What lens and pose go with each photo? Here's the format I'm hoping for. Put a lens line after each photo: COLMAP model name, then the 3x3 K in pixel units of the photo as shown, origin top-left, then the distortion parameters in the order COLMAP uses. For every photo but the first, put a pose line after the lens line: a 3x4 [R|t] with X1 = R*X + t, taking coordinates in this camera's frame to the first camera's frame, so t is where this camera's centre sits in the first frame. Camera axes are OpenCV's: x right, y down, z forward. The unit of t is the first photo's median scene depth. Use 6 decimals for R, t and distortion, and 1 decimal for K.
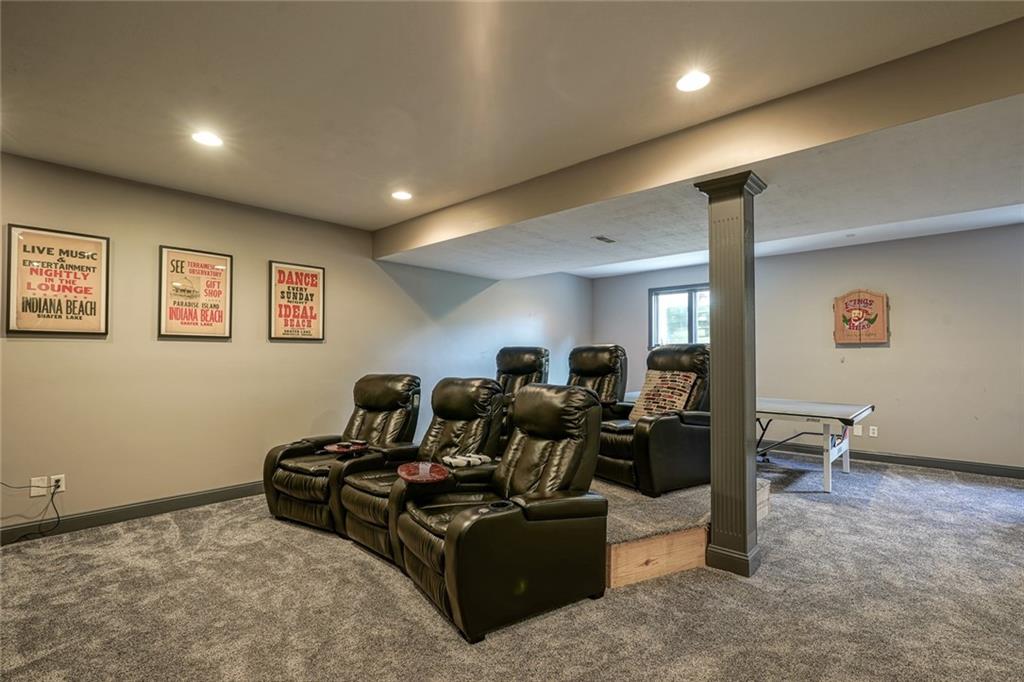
lens RADIAL K [[479.9, 0, 512.0], [0, 479.9, 341.0], [0, 0, 1]] dist [-0.003669, -0.000061]
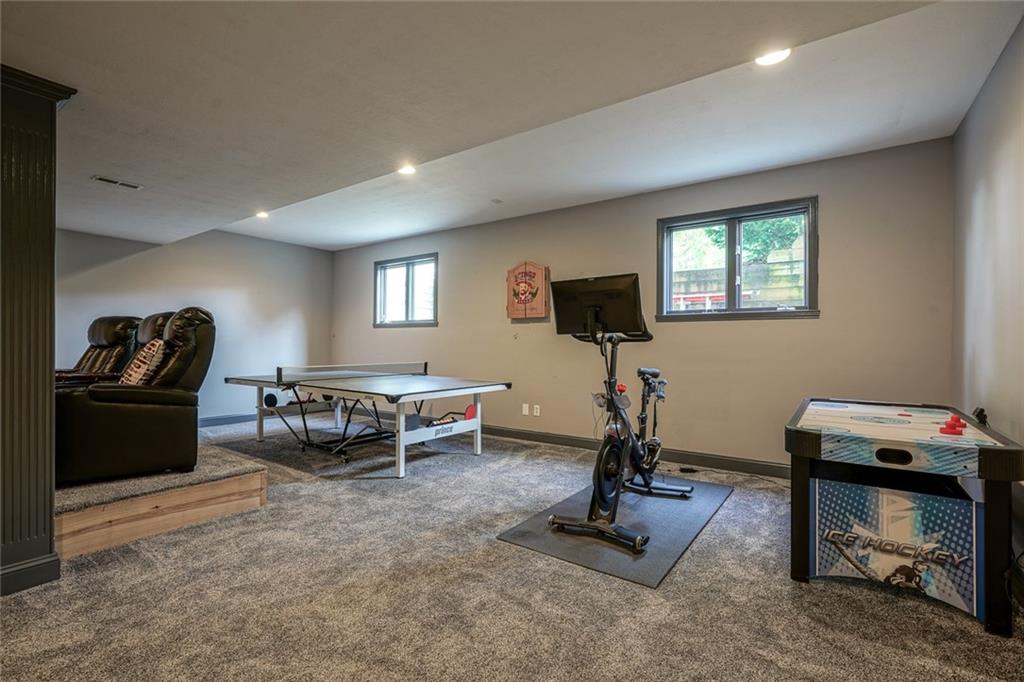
lens RADIAL K [[462.7, 0, 509.5], [0, 462.7, 343.4], [0, 0, 1]] dist [-0.006155, 0.000569]
pose [[0.991999, 0.005984, 0.126105, 0.712949], [-0.009795, 0.999513, 0.029617, 0.034120], [-0.125866, -0.030615, 0.991575, 0.112476]]
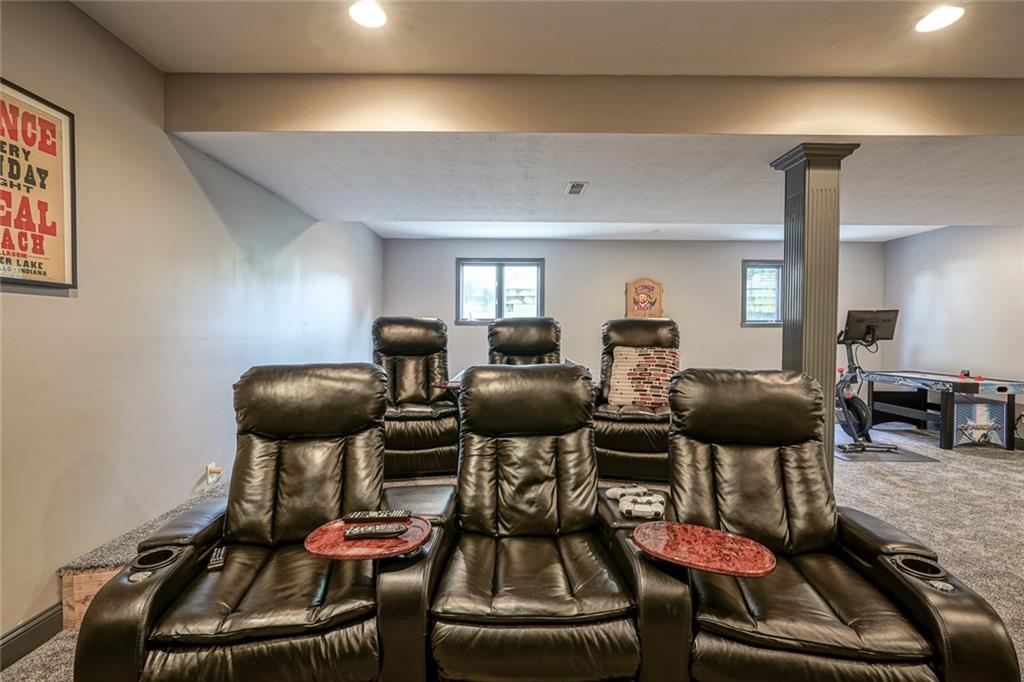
lens RADIAL K [[462.7, 0, 509.5], [0, 462.7, 343.4], [0, 0, 1]] dist [-0.006155, 0.000569]
pose [[0.733677, -0.011936, 0.679394, -0.397009], [-0.025991, 0.998621, 0.045612, 0.018178], [-0.679001, -0.051123, 0.732355, 0.453602]]
